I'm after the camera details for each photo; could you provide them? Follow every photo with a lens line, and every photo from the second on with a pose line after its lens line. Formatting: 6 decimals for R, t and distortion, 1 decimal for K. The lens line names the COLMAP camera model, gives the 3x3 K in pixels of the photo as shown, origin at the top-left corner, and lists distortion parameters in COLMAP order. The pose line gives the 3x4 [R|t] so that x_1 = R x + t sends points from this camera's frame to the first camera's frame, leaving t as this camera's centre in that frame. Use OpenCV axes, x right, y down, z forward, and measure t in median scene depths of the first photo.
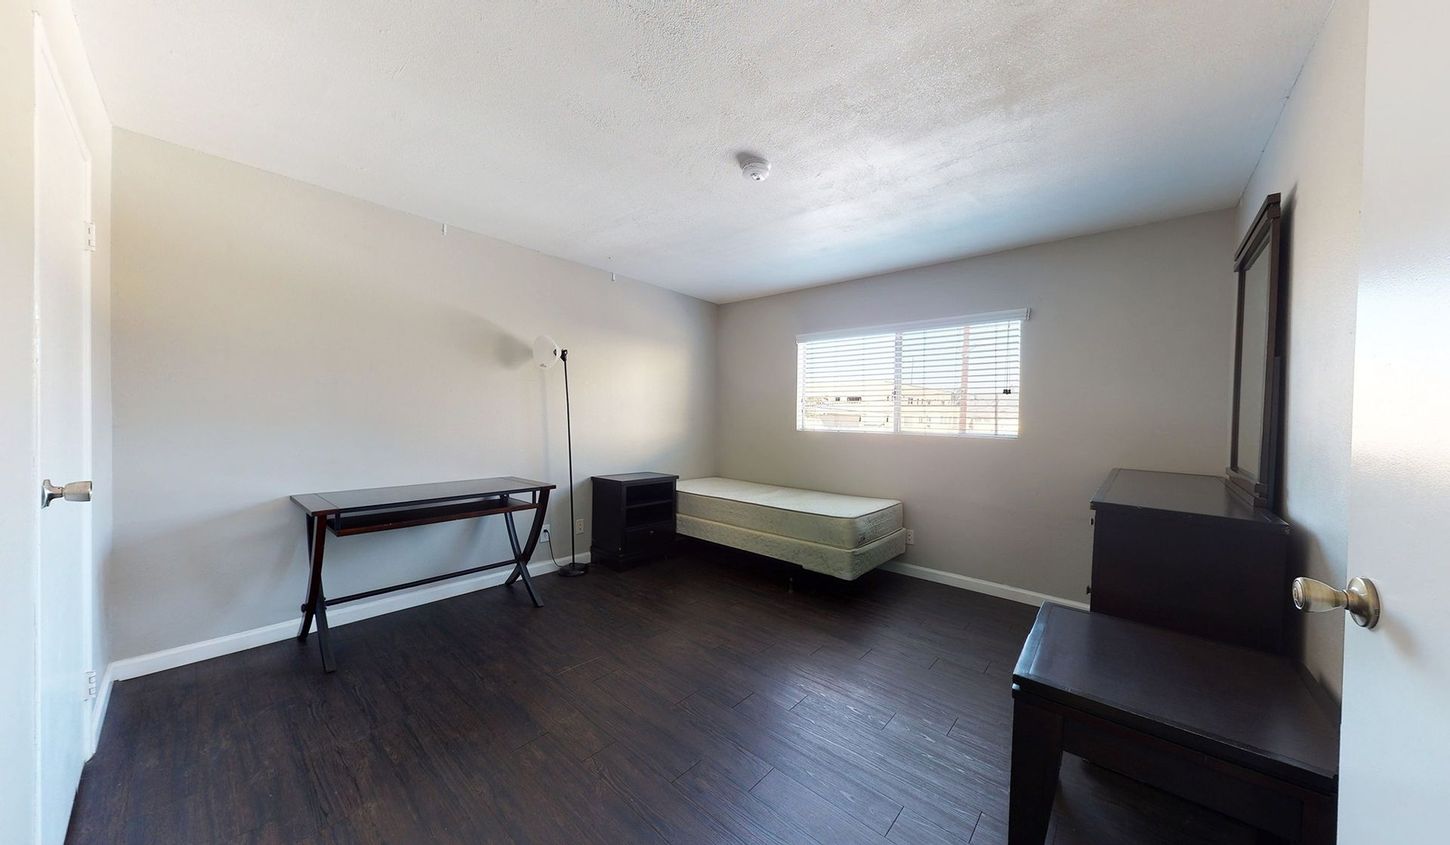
lens RADIAL K [[477.5, 0, 725.0], [0, 477.5, 422.5], [0, 0, 1]] dist [0.000915, 0.000034]
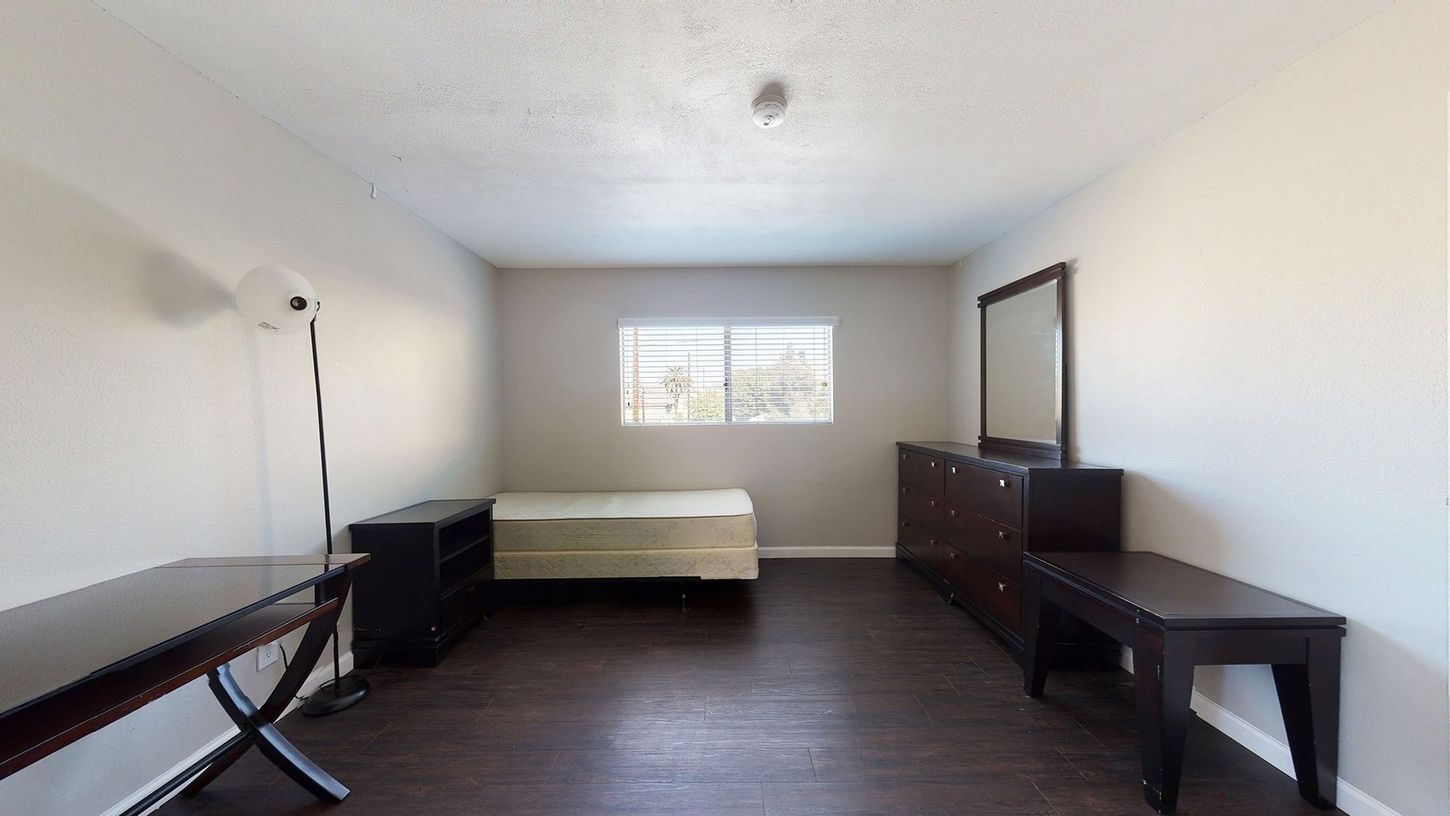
lens RADIAL K [[457.2, 0, 725.0], [0, 457.2, 408.0], [0, 0, 1]] dist [-0.002236, 0.000118]
pose [[0.741533, -0.024892, 0.670455, -0.307770], [0.034812, 0.999393, -0.001397, -0.010538], [-0.670013, 0.024376, 0.741949, 0.273600]]
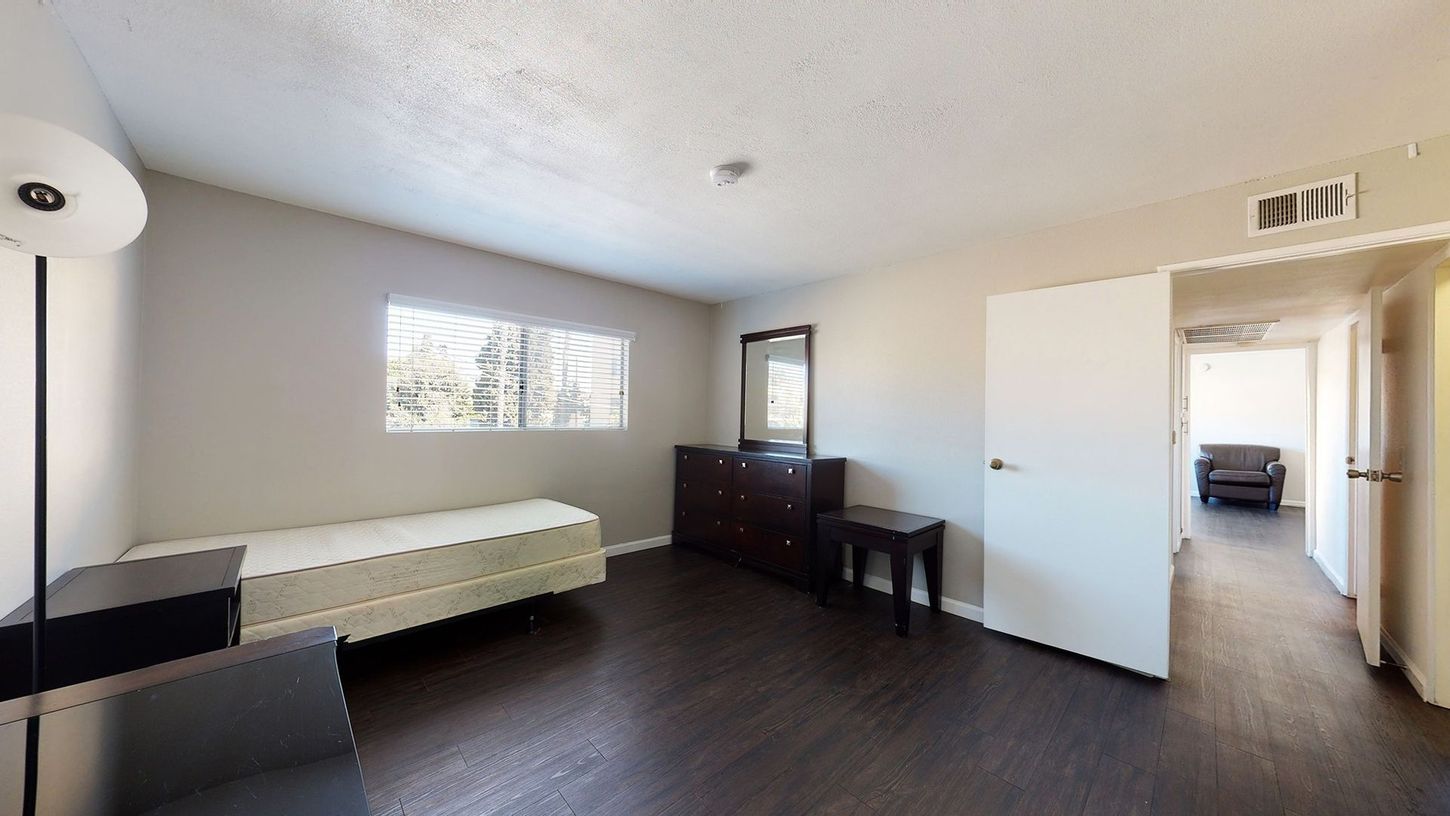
lens RADIAL K [[457.2, 0, 725.0], [0, 457.2, 408.0], [0, 0, 1]] dist [-0.002236, 0.000118]
pose [[0.083592, -0.000566, 0.996500, -0.515735], [0.001776, 0.999998, 0.000419, -0.020794], [-0.996499, 0.001735, 0.083593, 0.524351]]
